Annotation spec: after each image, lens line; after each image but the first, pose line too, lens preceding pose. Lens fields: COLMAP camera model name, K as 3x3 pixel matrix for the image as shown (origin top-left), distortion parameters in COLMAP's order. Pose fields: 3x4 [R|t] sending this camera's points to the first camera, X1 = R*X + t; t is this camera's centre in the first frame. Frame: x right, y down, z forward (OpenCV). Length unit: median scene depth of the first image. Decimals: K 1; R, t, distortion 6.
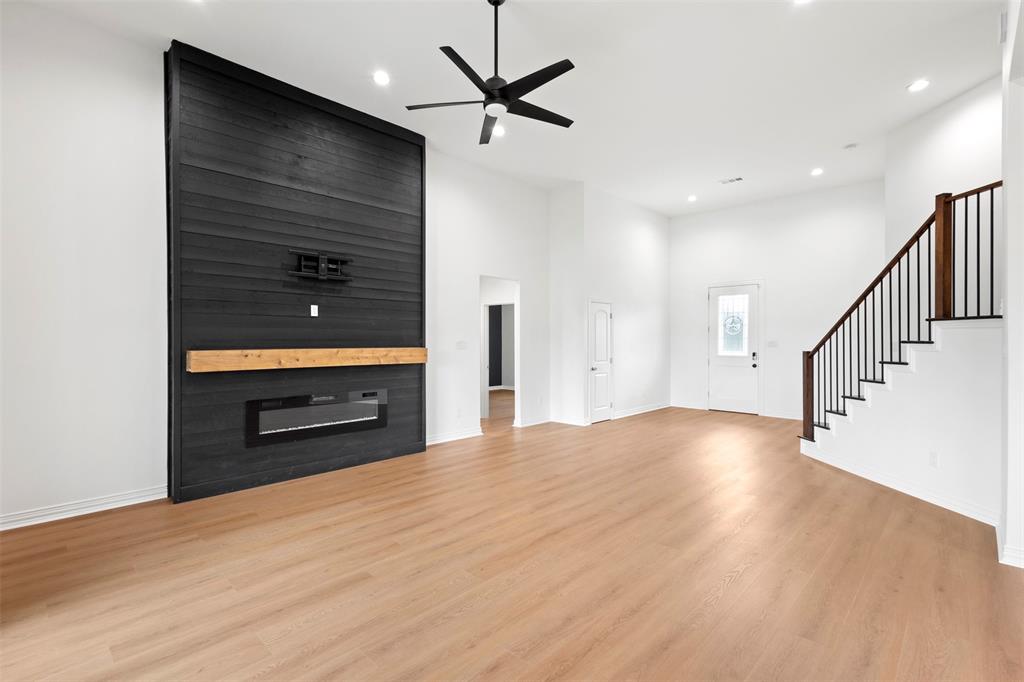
lens RADIAL K [[469.6, 0, 512.6], [0, 469.6, 341.7], [0, 0, 1]] dist [0.005248, -0.001565]
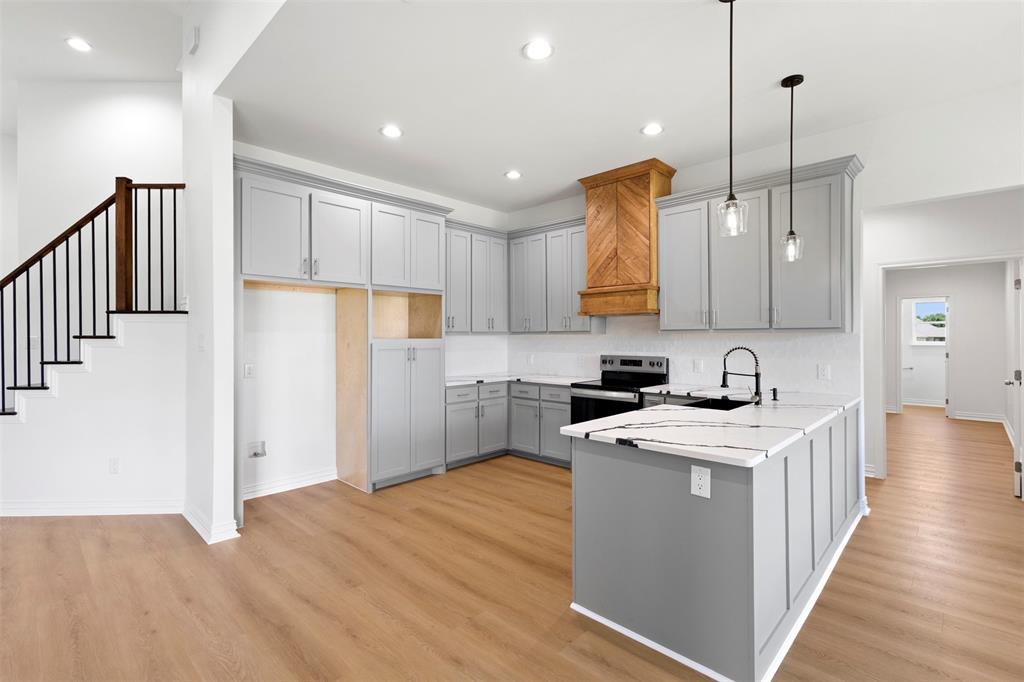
lens RADIAL K [[469.6, 0, 513.3], [0, 469.6, 334.1], [0, 0, 1]] dist [0.005248, -0.001565]
pose [[-0.004462, 0.004463, 0.999980, -0.019095], [0.006612, 0.999968, -0.004434, 0.004616], [-0.999968, 0.006592, -0.004491, 0.232666]]
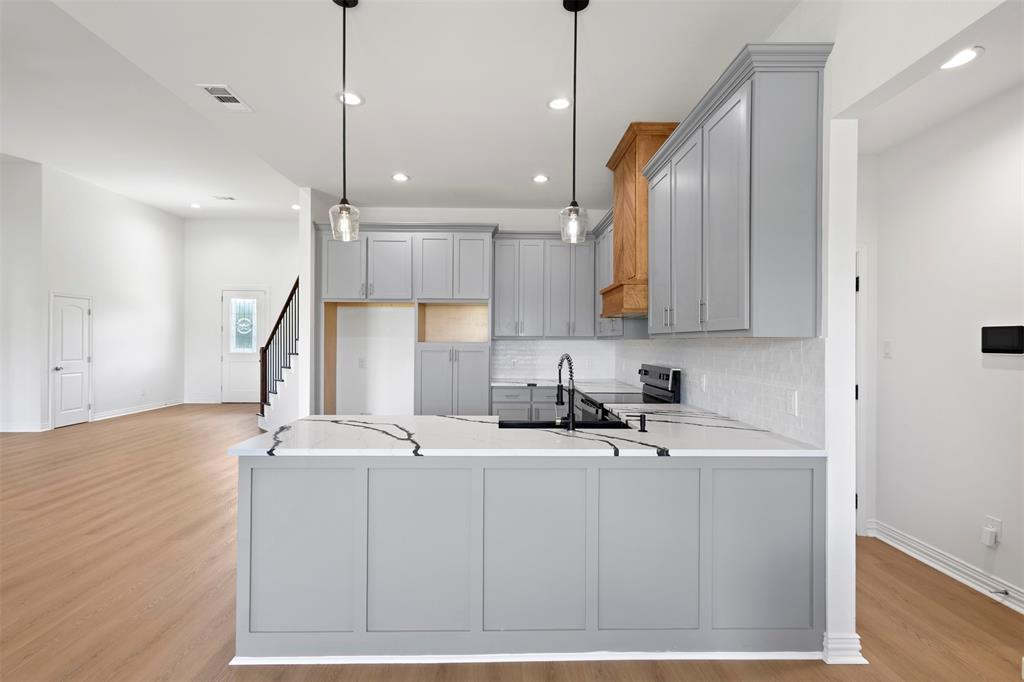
lens RADIAL K [[469.6, 0, 514.5], [0, 469.6, 338.2], [0, 0, 1]] dist [0.005248, -0.001565]
pose [[0.704273, 0.006490, 0.709899, 0.280800], [-0.001295, 0.999968, -0.007858, 0.007650], [-0.709928, 0.004615, 0.704259, -0.552583]]
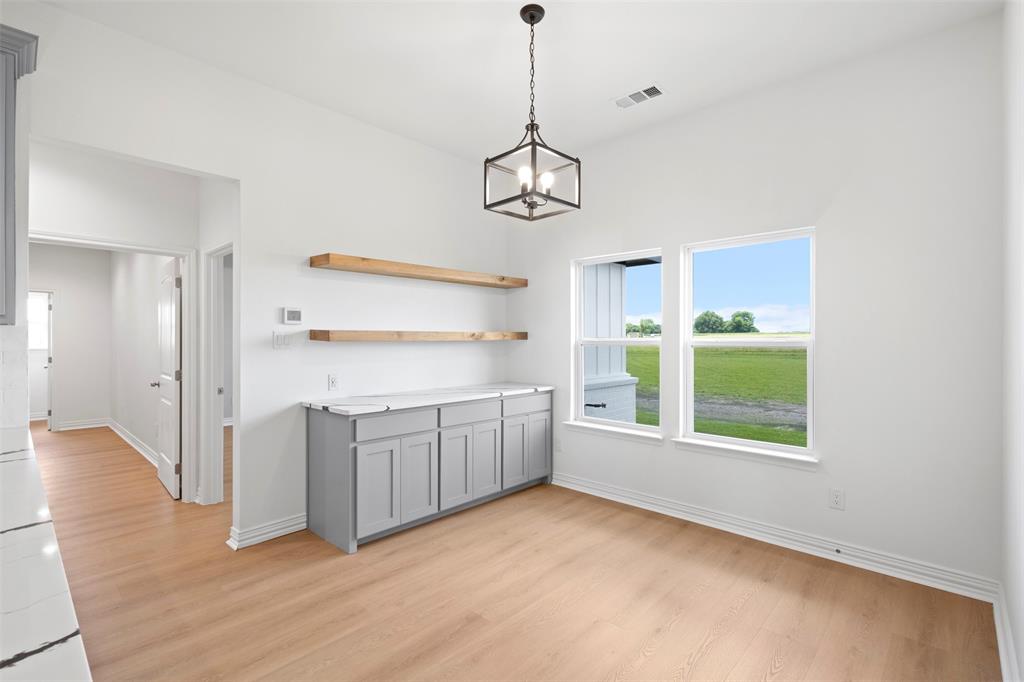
lens RADIAL K [[469.6, 0, 508.5], [0, 469.6, 339.6], [0, 0, 1]] dist [0.005248, -0.001565]
pose [[-0.999923, -0.000715, -0.012348, 0.299905], [-0.000751, 0.999995, 0.002943, 0.017002], [0.012346, 0.002952, -0.999919, 0.146634]]
